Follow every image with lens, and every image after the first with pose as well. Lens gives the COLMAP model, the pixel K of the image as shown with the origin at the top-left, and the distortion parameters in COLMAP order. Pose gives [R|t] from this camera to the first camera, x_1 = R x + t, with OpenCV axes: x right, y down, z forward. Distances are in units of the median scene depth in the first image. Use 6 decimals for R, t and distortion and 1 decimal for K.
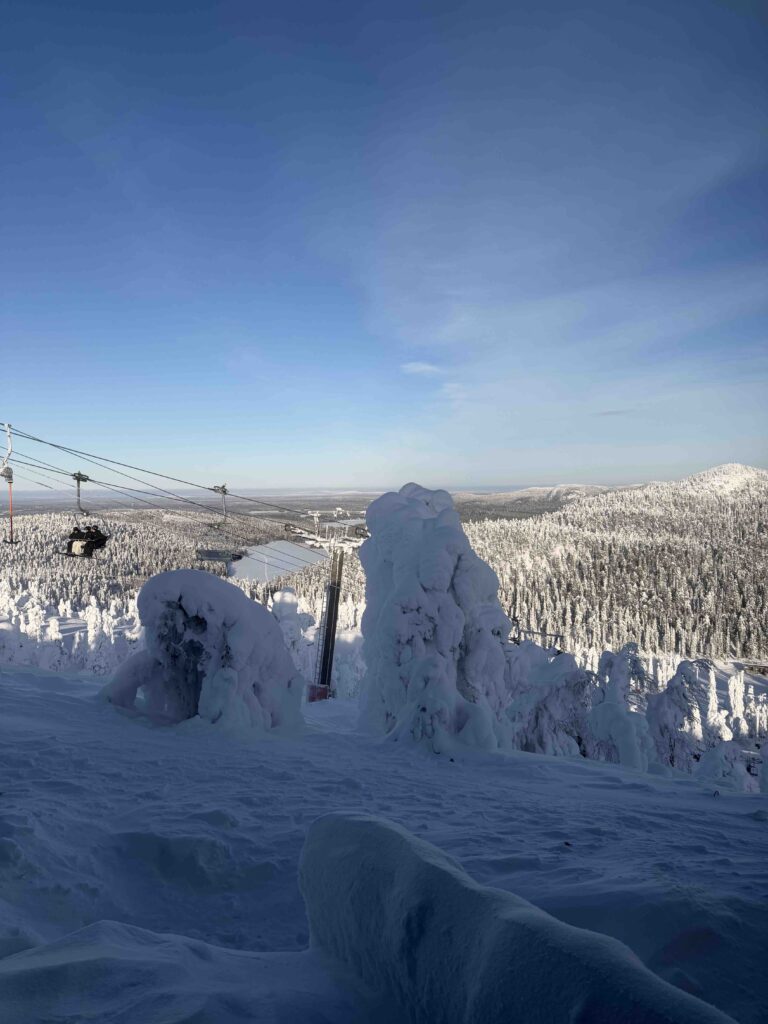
lens RADIAL K [[748.4, 0, 373.8], [0, 748.4, 484.5], [0, 0, 1]] dist [0.055412, -0.047193]
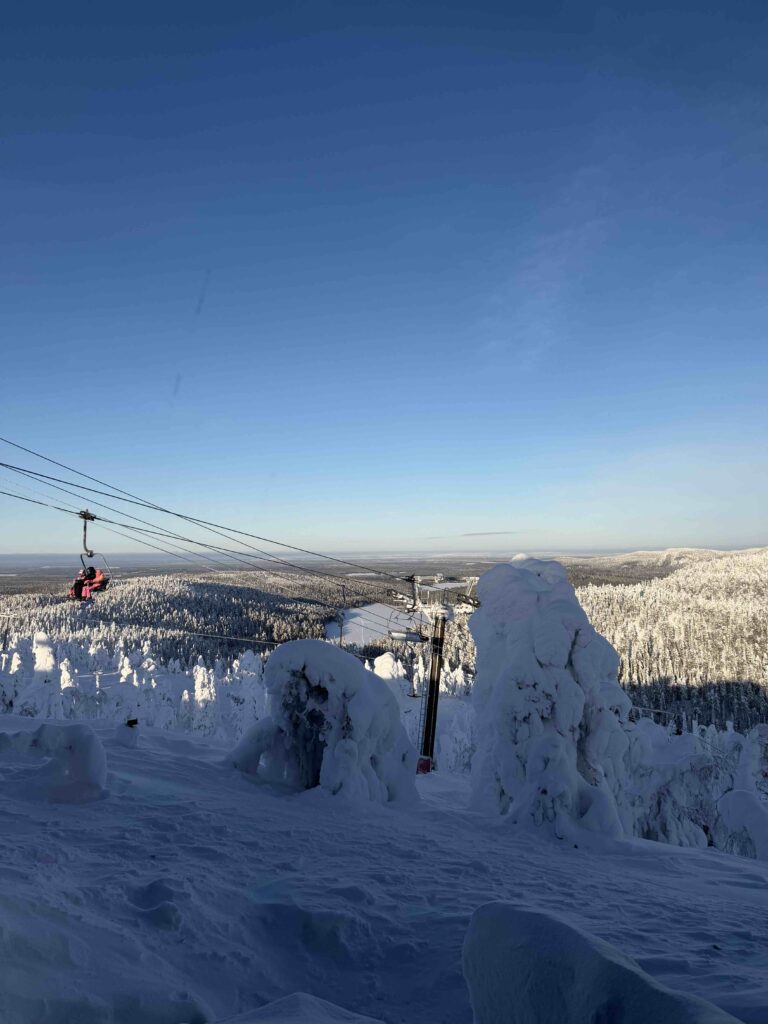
lens RADIAL K [[748.4, 0, 371.2], [0, 748.4, 487.2], [0, 0, 1]] dist [0.055412, -0.047193]
pose [[0.991268, -0.006311, -0.131712, -0.023123], [-0.004167, 0.996856, -0.079120, -0.014365], [0.131798, 0.078977, 0.988125, -0.028132]]
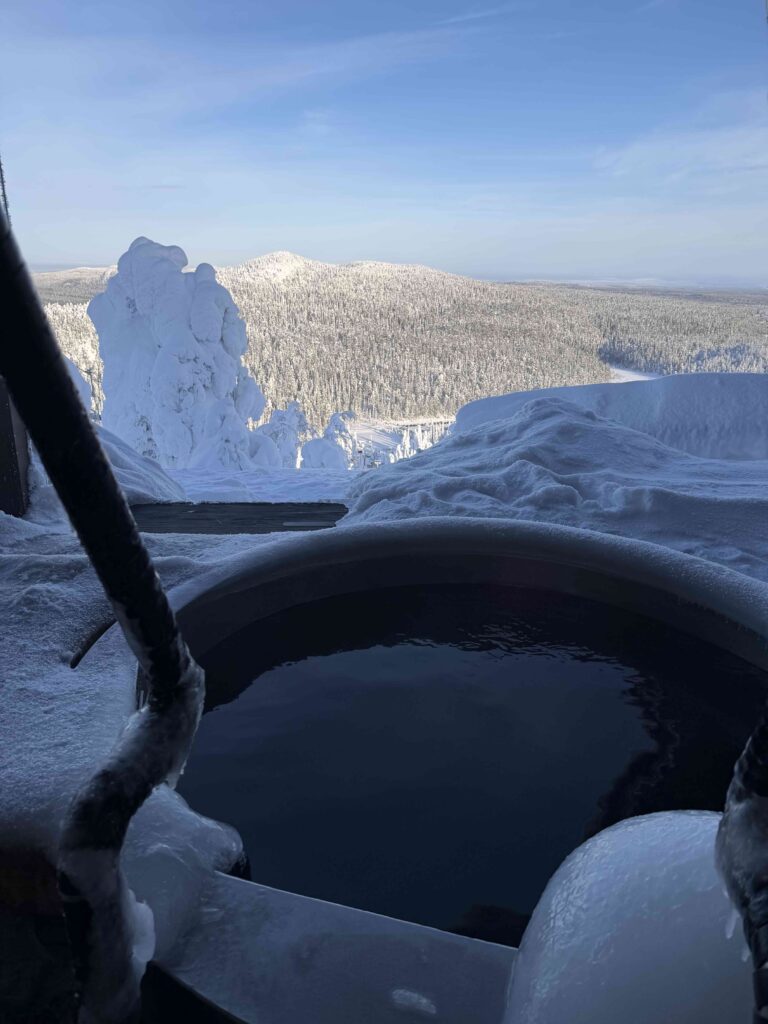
lens RADIAL K [[748.4, 0, 386.5], [0, 748.4, 543.6], [0, 0, 1]] dist [0.055412, -0.047193]
pose [[0.839953, -0.152733, 0.520722, -0.337946], [-0.035352, 0.942136, 0.333362, 0.045136], [-0.541507, -0.298417, 0.785950, -0.107873]]
